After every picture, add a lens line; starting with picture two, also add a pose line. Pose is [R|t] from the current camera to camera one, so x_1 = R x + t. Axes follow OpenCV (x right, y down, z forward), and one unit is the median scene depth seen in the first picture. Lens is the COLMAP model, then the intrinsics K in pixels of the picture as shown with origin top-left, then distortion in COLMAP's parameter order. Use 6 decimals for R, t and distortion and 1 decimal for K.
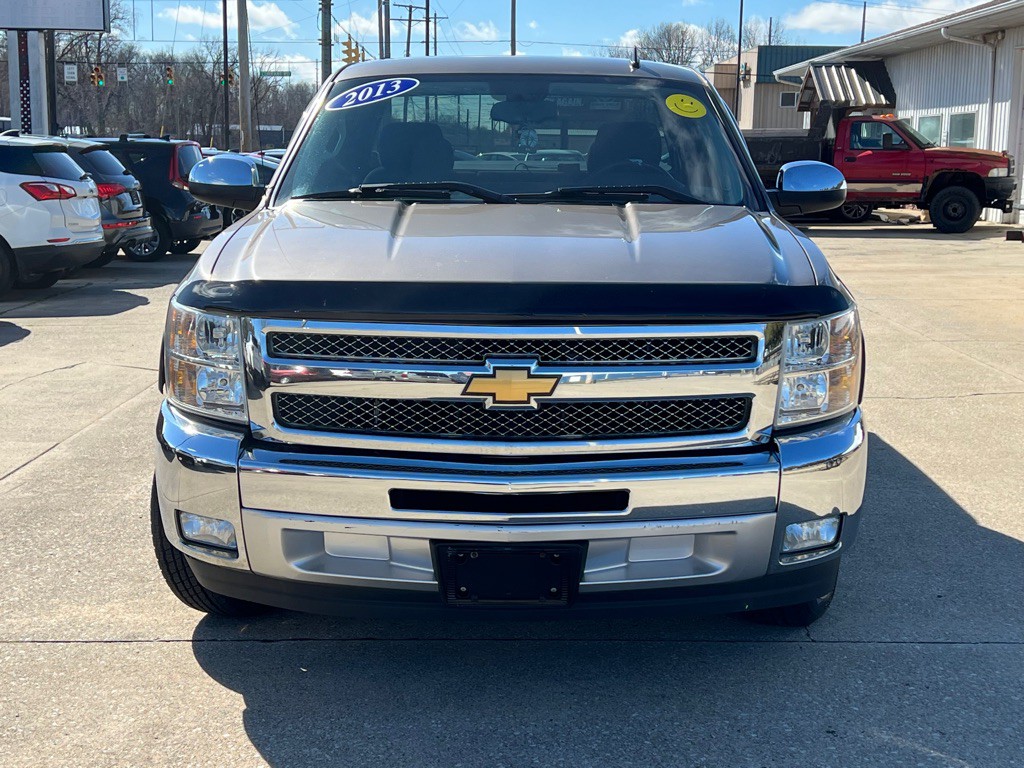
lens RADIAL K [[1535.3, 0, 521.2], [0, 1535.3, 396.7], [0, 0, 1]] dist [0.102288, 0.000000]
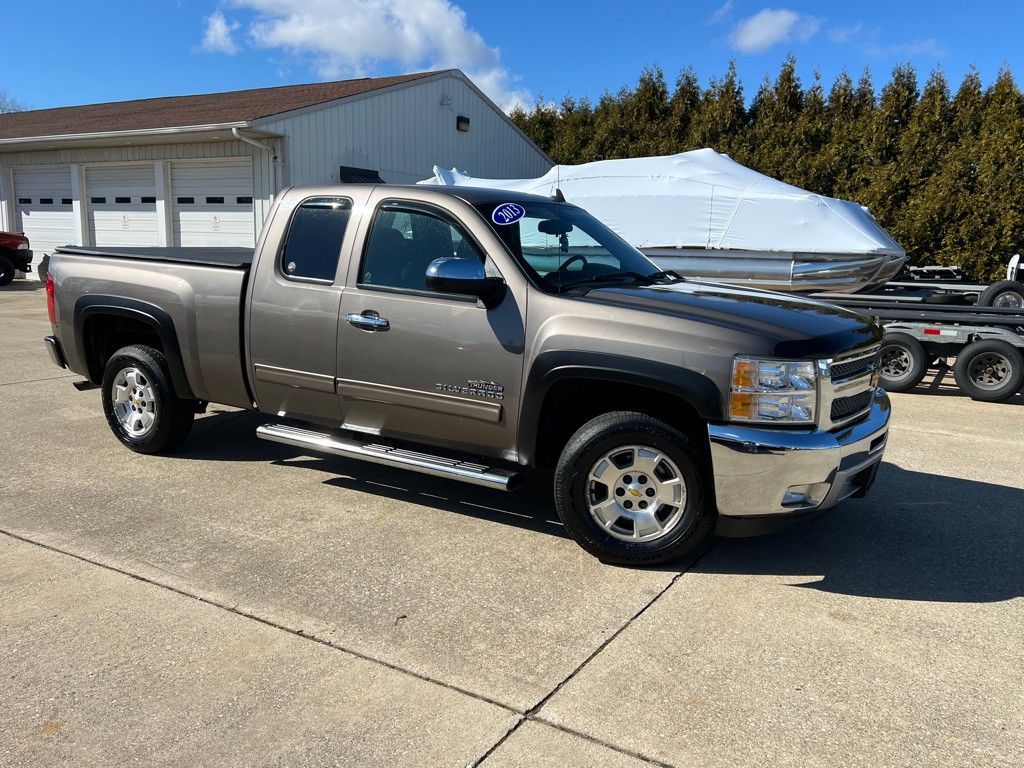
lens RADIAL K [[830.4, 0, 525.3], [0, 830.4, 385.1], [0, 0, 1]] dist [0.057208, -0.060148]
pose [[0.511240, -0.141467, 0.847715, -1.112208], [0.119358, 0.988488, 0.092977, -0.146449], [-0.851110, 0.053648, 0.522240, 0.799707]]
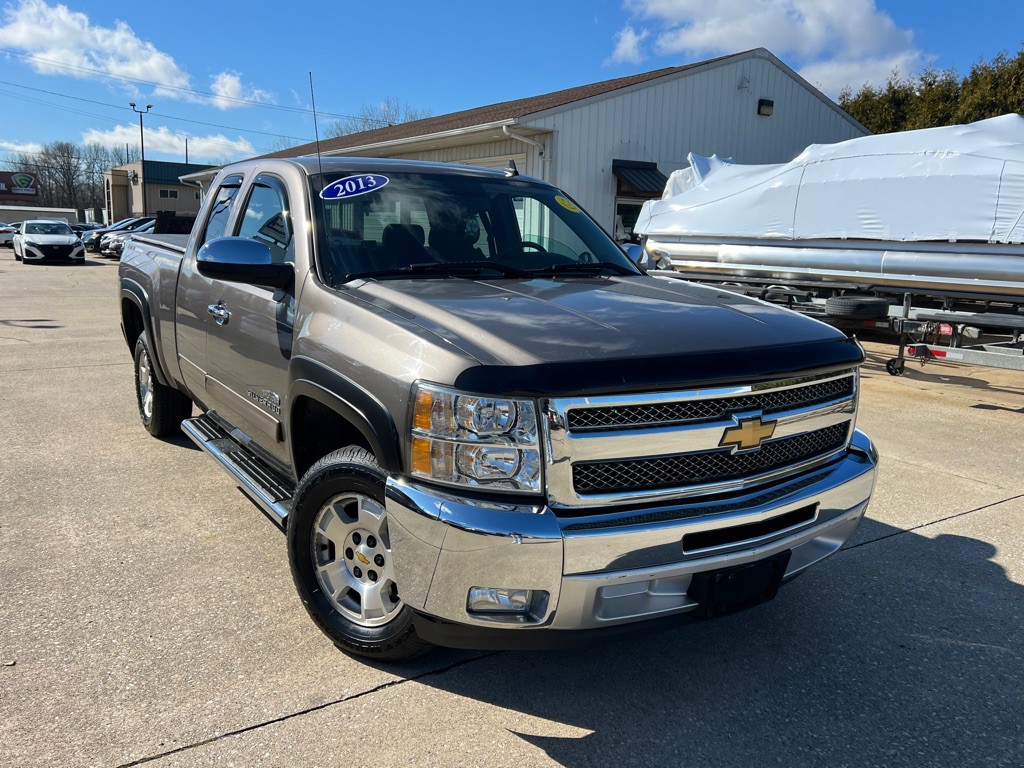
lens RADIAL K [[830.4, 0, 526.7], [0, 830.4, 387.8], [0, 0, 1]] dist [0.057208, -0.060148]
pose [[0.828043, -0.091176, 0.553201, -0.505145], [0.073005, 0.995822, 0.054853, -0.090671], [-0.555891, -0.005034, 0.831240, 0.529573]]
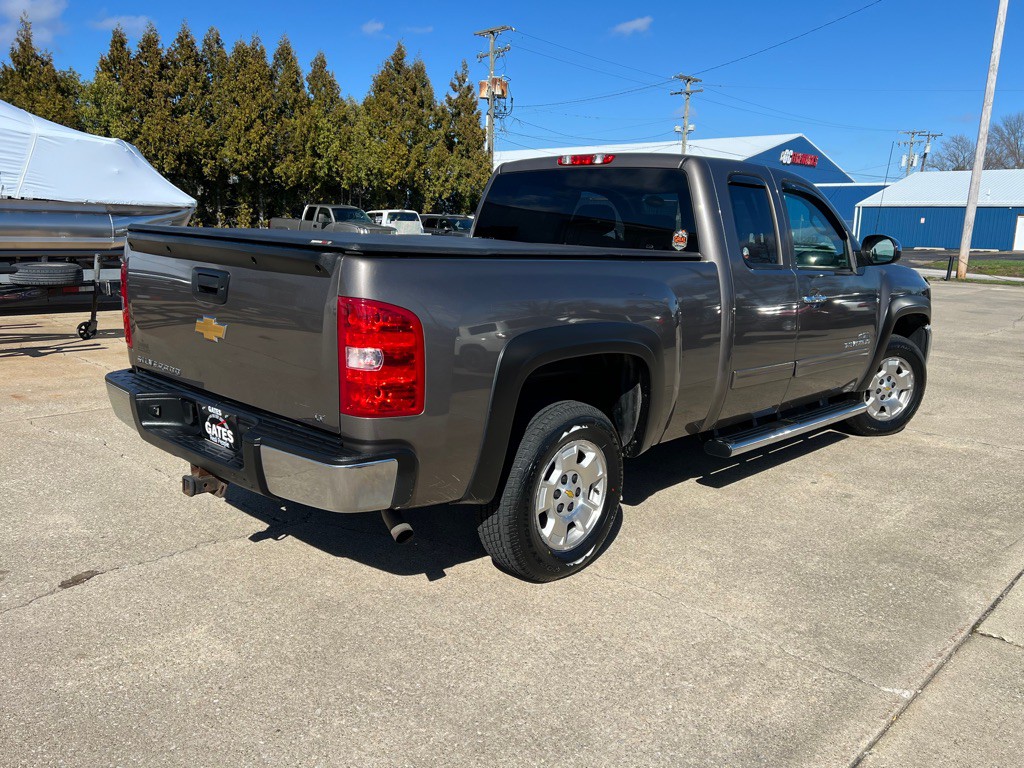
lens RADIAL K [[830.4, 0, 516.3], [0, 830.4, 389.4], [0, 0, 1]] dist [0.057208, -0.060148]
pose [[-0.733635, -0.169037, 0.658184, -0.743664], [0.069683, 0.944748, 0.320305, -0.445397], [-0.675961, 0.280852, -0.681321, 2.711670]]
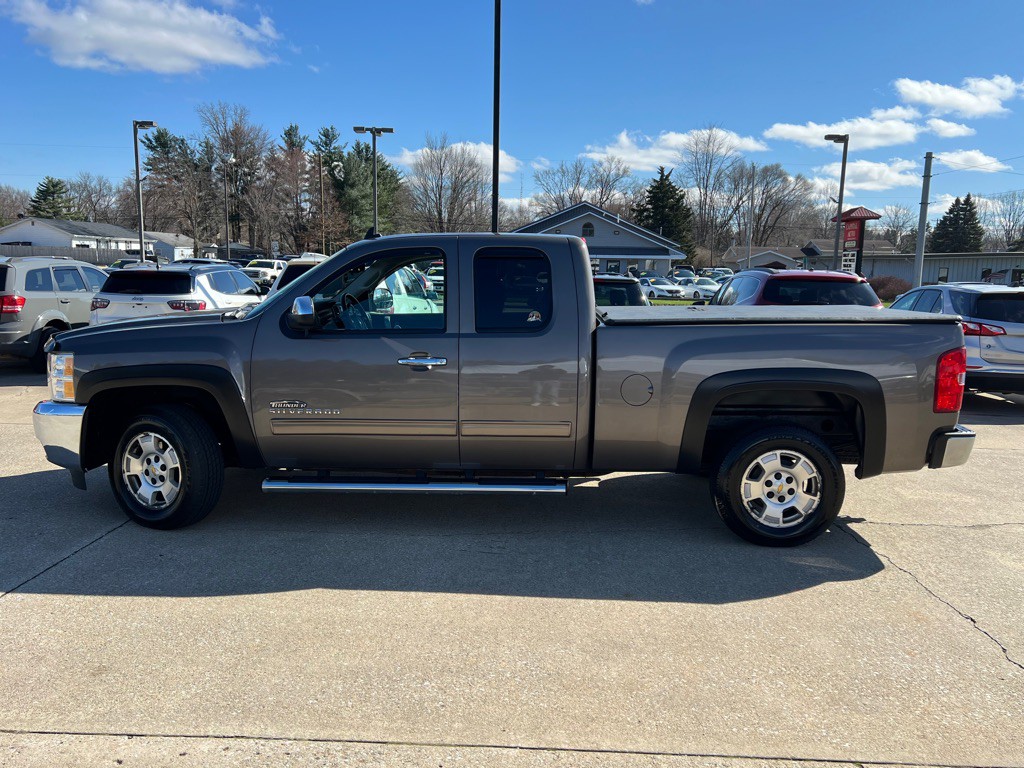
lens RADIAL K [[830.4, 0, 515.1], [0, 830.4, 399.5], [0, 0, 1]] dist [0.057208, -0.060148]
pose [[-0.033080, 0.142490, -0.989243, 1.428739], [-0.180727, 0.972616, 0.146138, -0.295530], [0.982977, 0.183617, -0.006422, 1.723253]]
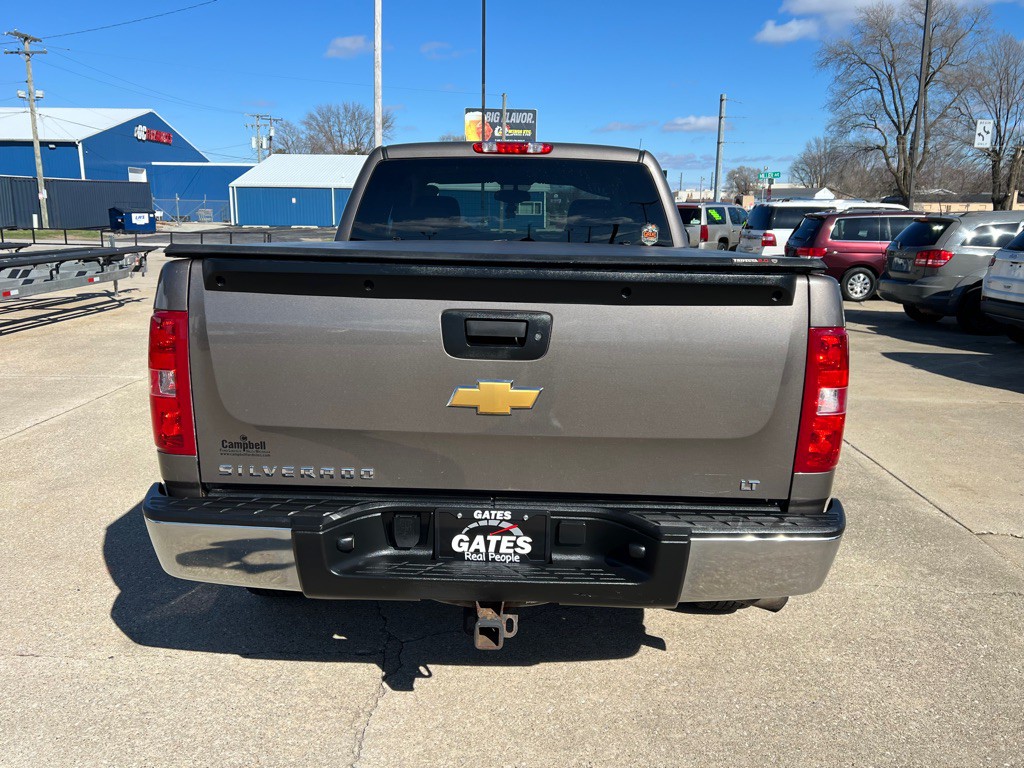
lens RADIAL K [[830.4, 0, 508.3], [0, 830.4, 387.2], [0, 0, 1]] dist [0.057208, -0.060148]
pose [[-0.999472, -0.030933, 0.009932, -0.016228], [-0.025346, 0.933661, 0.357261, -0.461788], [-0.020325, 0.356821, -0.933952, 2.845009]]
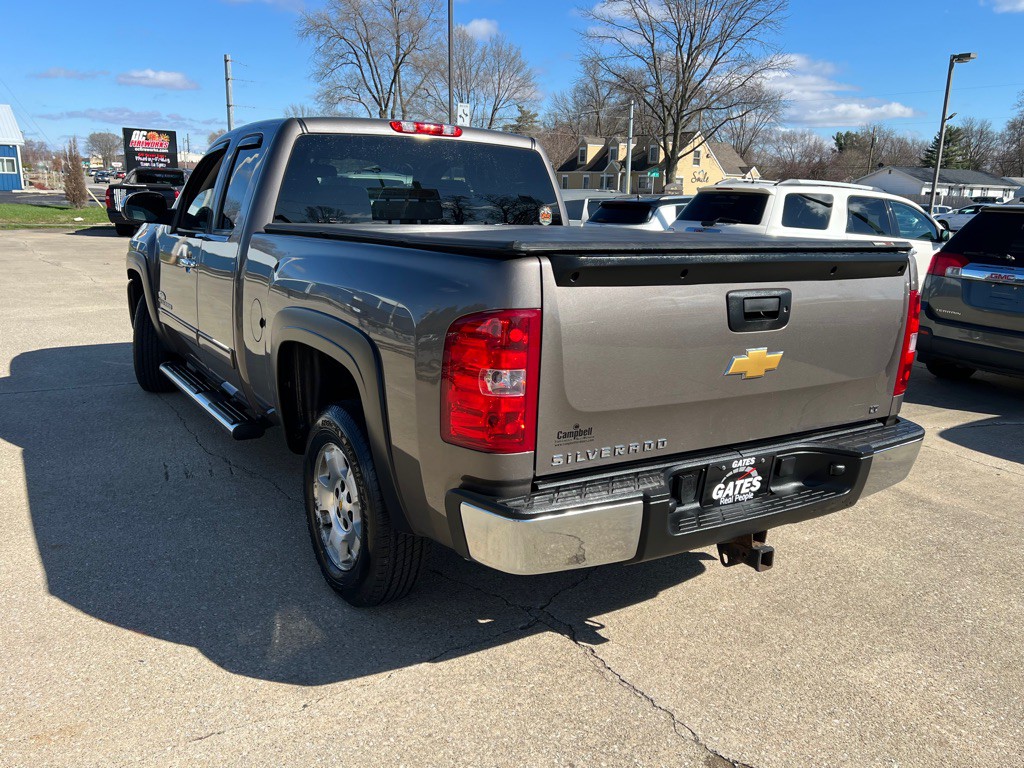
lens RADIAL K [[830.4, 0, 518.0], [0, 830.4, 389.6], [0, 0, 1]] dist [0.057208, -0.060148]
pose [[-0.837113, 0.085219, -0.540351, 0.493861], [-0.130587, 0.928101, 0.348677, -0.445796], [0.531214, 0.362445, -0.765797, 2.750810]]
